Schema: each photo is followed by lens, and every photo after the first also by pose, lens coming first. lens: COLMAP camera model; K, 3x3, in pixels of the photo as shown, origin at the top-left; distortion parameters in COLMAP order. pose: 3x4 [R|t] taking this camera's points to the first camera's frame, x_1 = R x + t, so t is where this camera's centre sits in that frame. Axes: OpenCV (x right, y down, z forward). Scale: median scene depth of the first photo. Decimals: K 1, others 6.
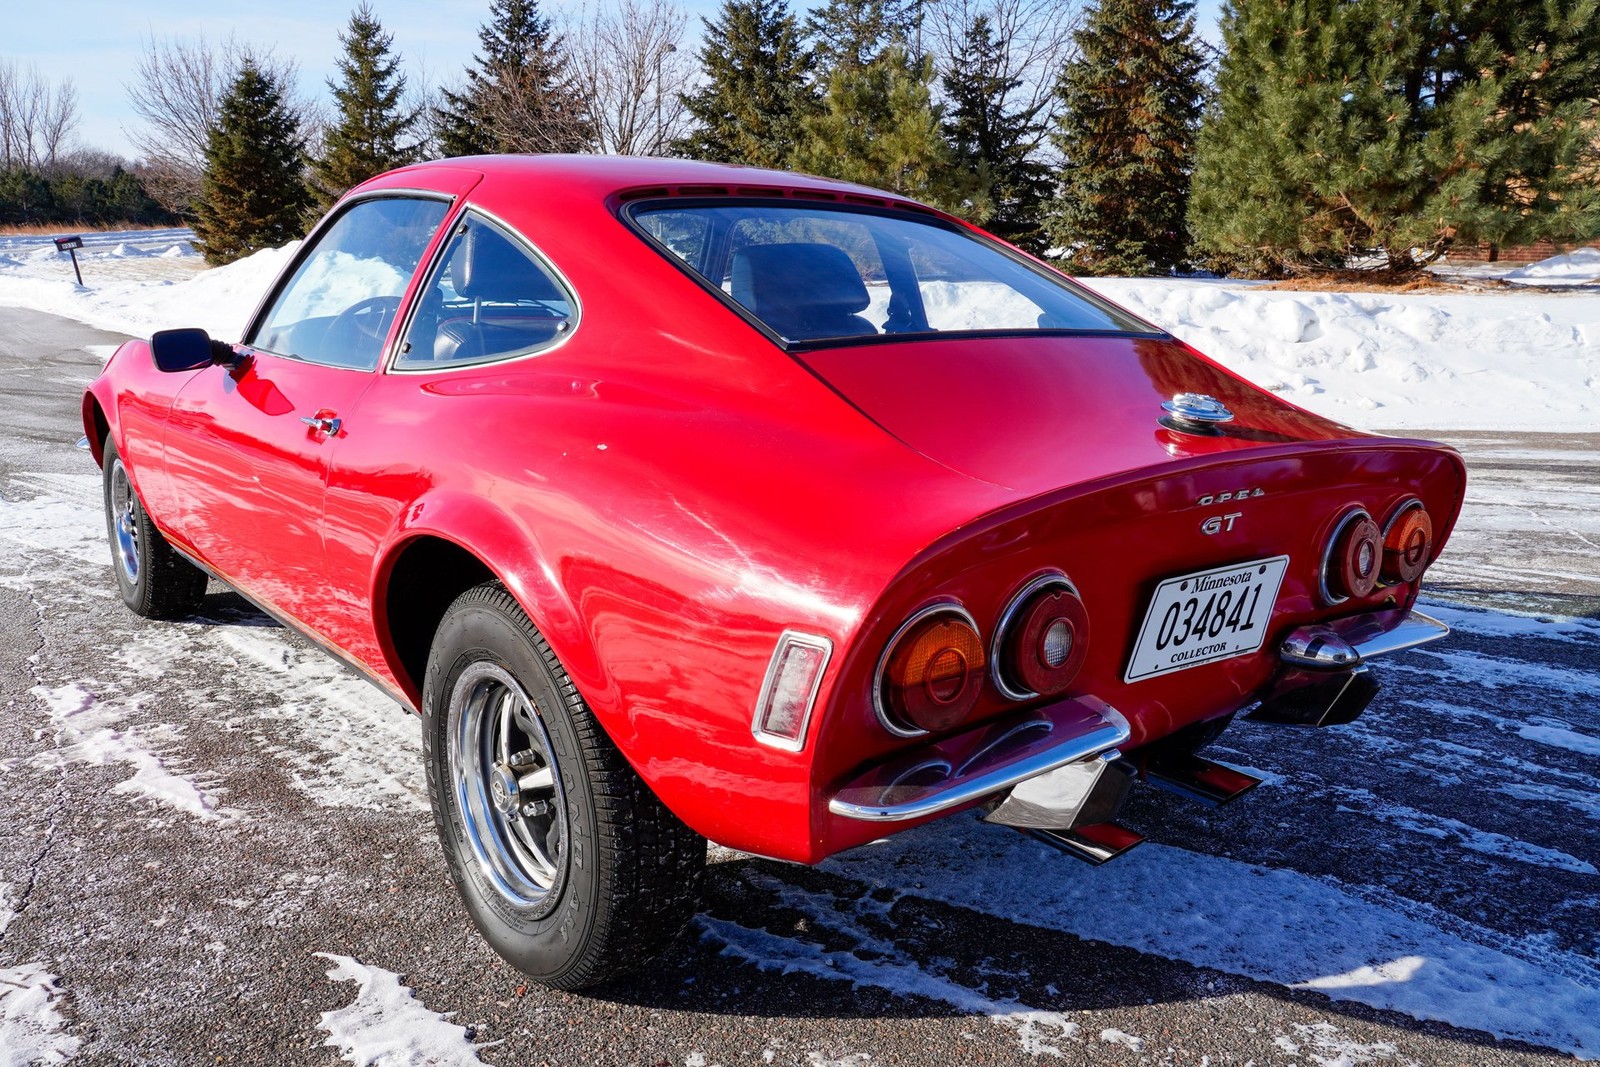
lens RADIAL K [[1287.9, 0, 806.0], [0, 1287.9, 525.4], [0, 0, 1]] dist [-0.091653, 0.090804]
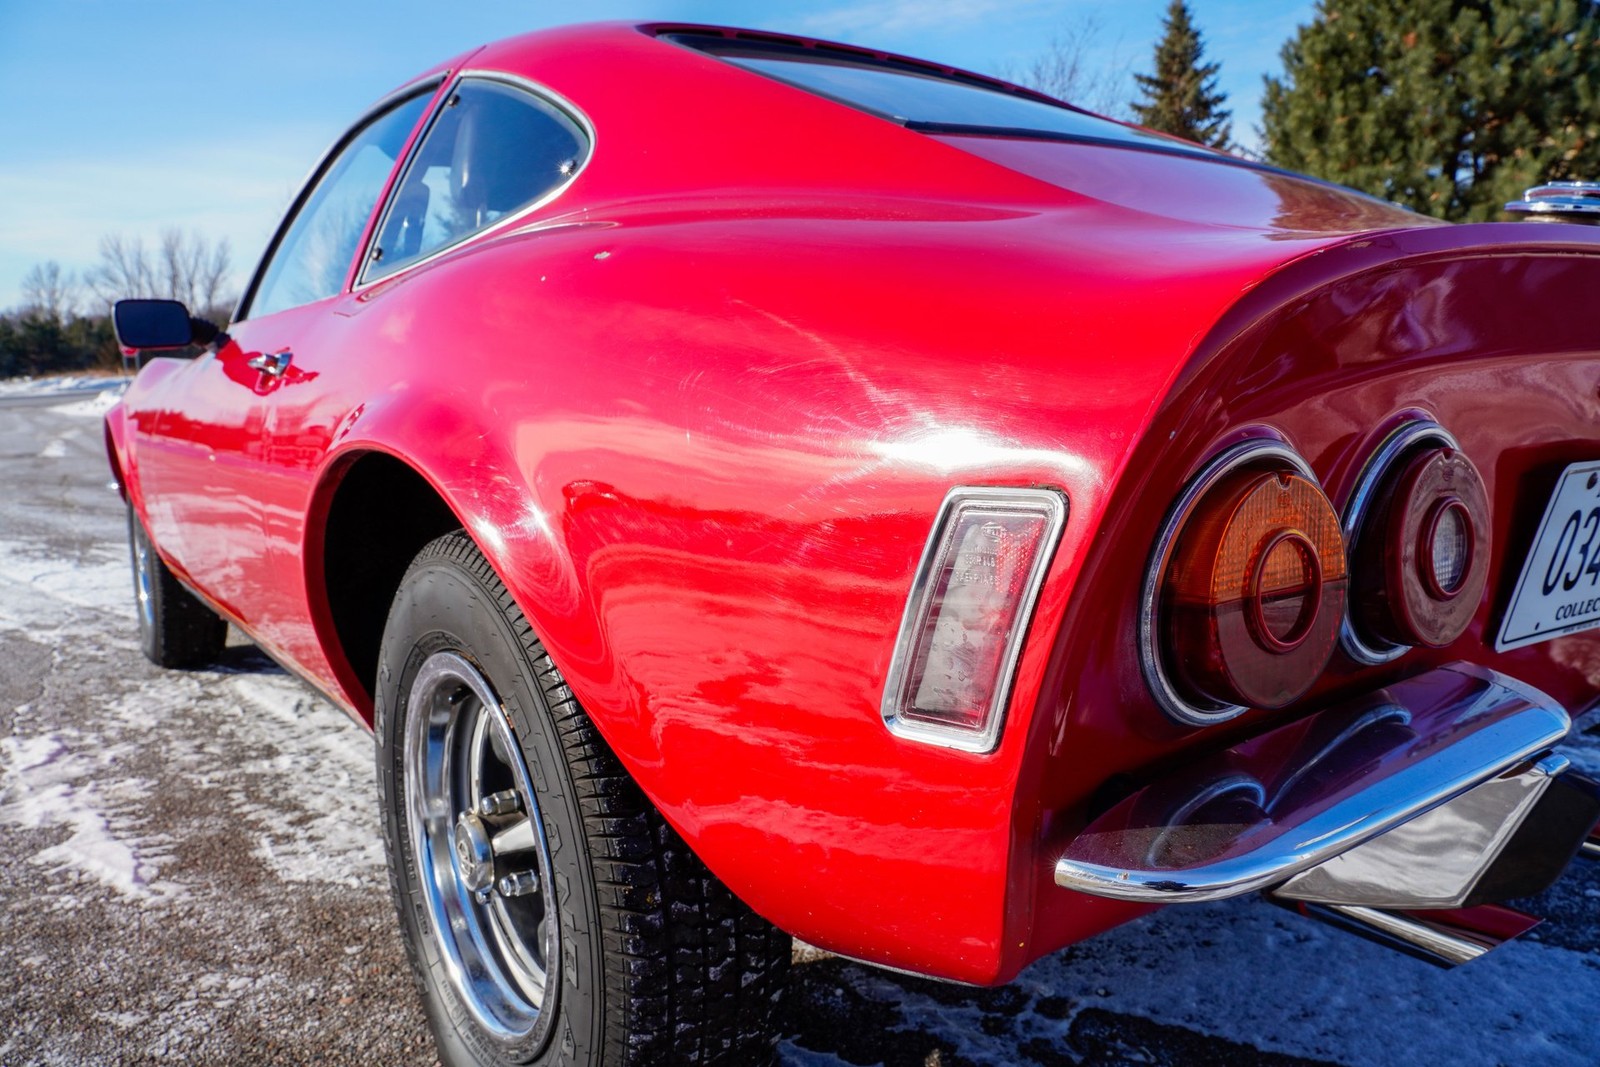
lens RADIAL K [[1191.9, 0, 808.8], [0, 1191.9, 523.7], [0, 0, 1]] dist [-0.134970, 0.095768]
pose [[0.998121, -0.024243, -0.056283, -0.027407], [0.019690, 0.996594, -0.080083, 0.079441], [0.058032, 0.078824, 0.995198, 0.356580]]
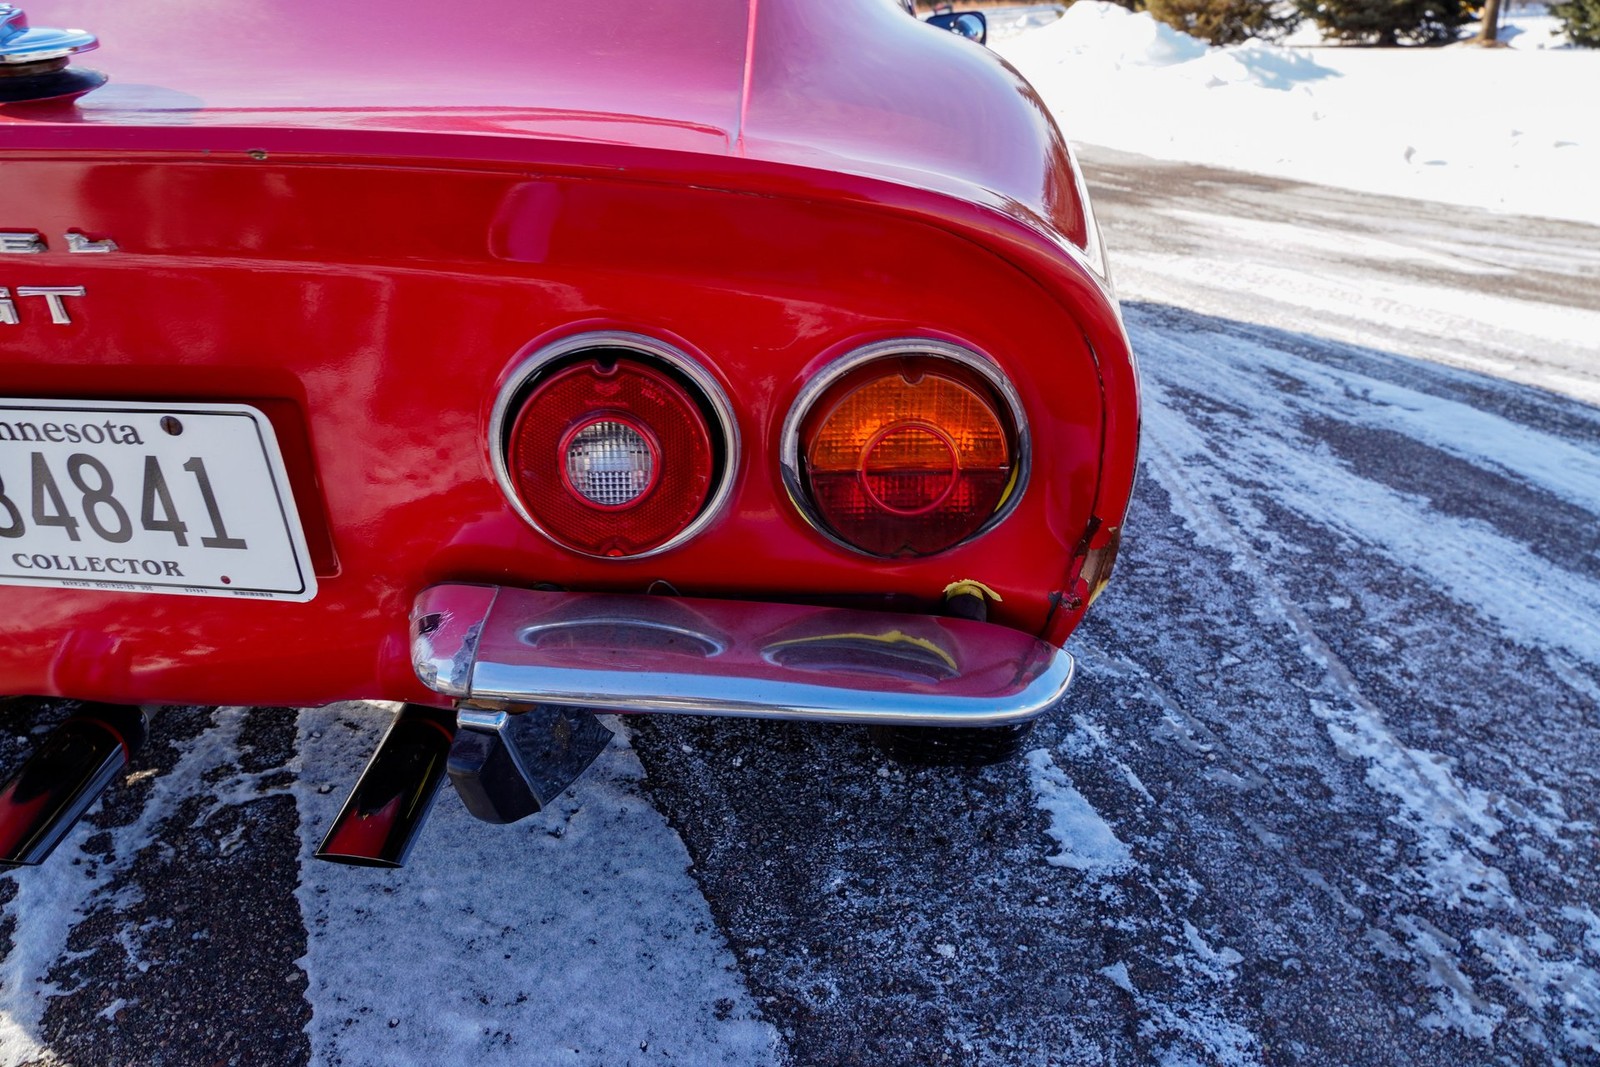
lens RADIAL K [[1191.9, 0, 805.8], [0, 1191.9, 519.6], [0, 0, 1]] dist [-0.134970, 0.095768]
pose [[0.774007, 0.235572, -0.587723, 0.642092], [-0.120094, 0.965983, 0.229027, -0.043334], [0.621683, -0.106686, 0.775969, 0.683091]]
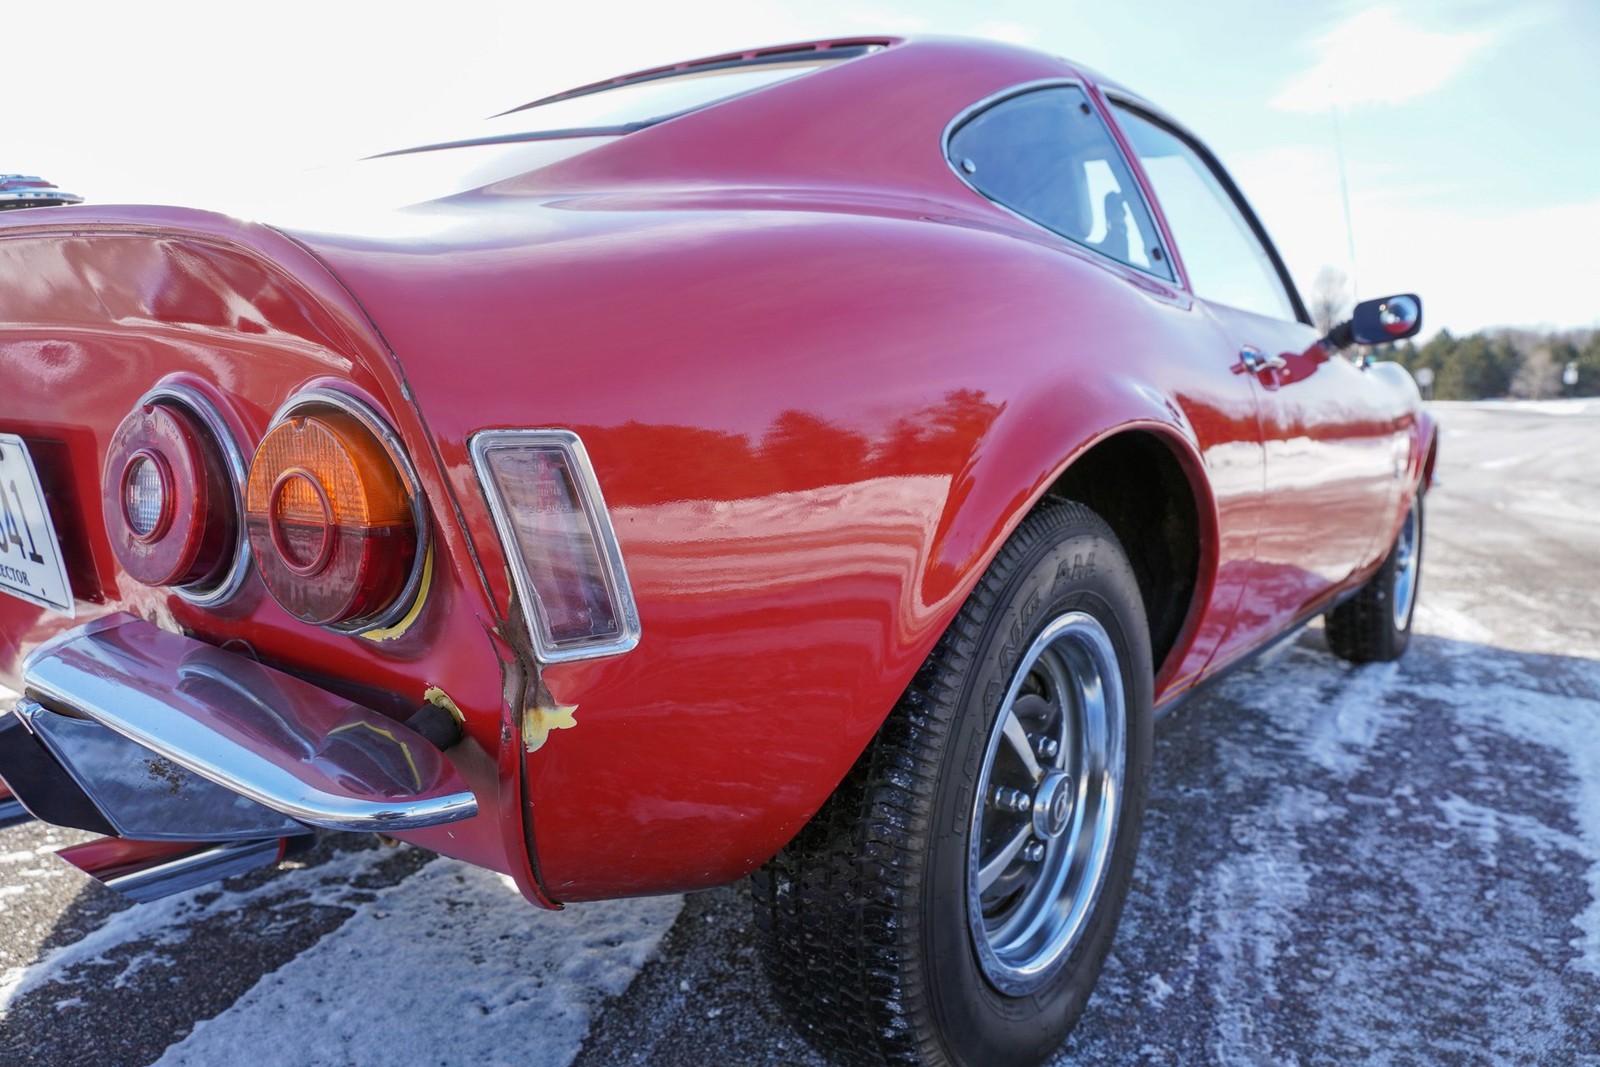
lens RADIAL K [[1191.9, 0, 808.2], [0, 1191.9, 518.0], [0, 0, 1]] dist [-0.134970, 0.095768]
pose [[0.274072, 0.082354, -0.958176, 0.804040], [-0.199192, 0.979582, 0.027218, -0.020258], [0.940854, 0.183402, 0.284881, 1.002911]]
